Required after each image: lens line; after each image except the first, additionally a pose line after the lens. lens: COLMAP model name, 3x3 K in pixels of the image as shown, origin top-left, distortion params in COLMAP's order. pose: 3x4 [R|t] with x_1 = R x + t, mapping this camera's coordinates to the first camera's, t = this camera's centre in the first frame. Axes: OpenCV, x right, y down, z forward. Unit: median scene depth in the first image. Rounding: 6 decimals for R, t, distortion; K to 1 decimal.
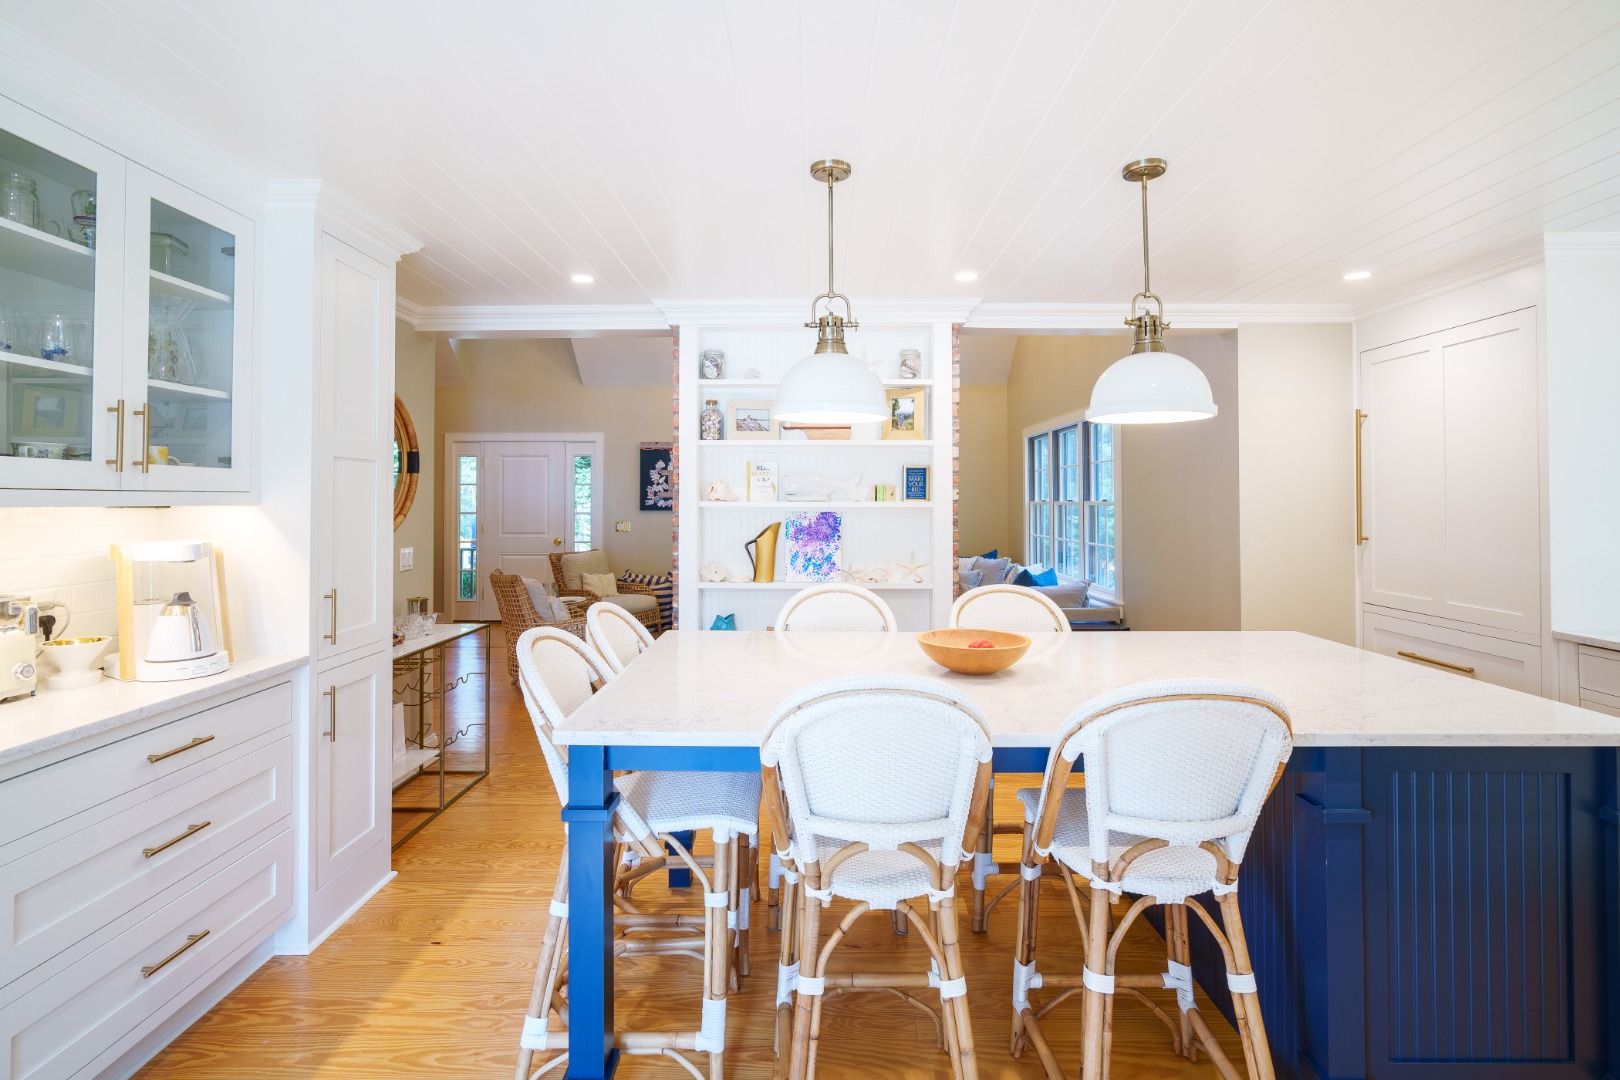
lens RADIAL K [[817.9, 0, 819.7], [0, 817.9, 493.3], [0, 0, 1]] dist [-0.013918, 0.006578]
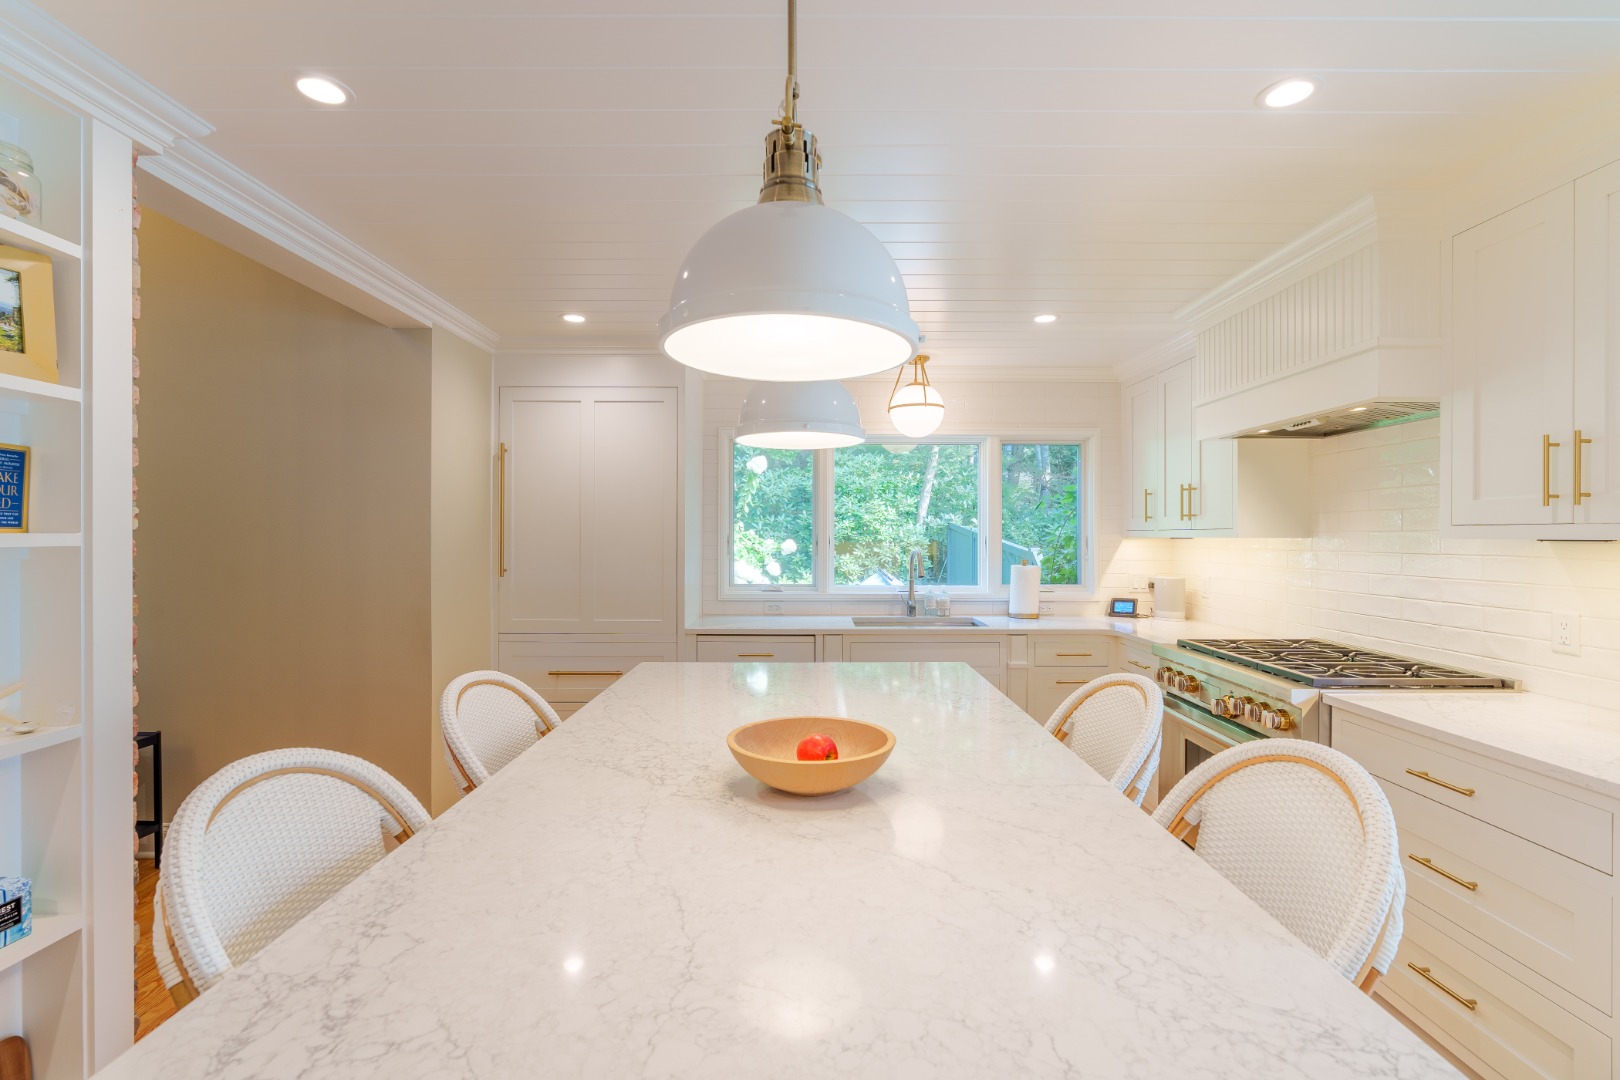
lens RADIAL K [[732.5, 0, 801.2], [0, 732.5, 535.7], [0, 0, 1]] dist [-0.008103, 0.004459]
pose [[-0.014790, -0.003949, 0.999883, -0.254302], [-0.010549, 0.999937, 0.003793, 0.005463], [-0.999835, -0.010491, -0.014831, 0.635582]]
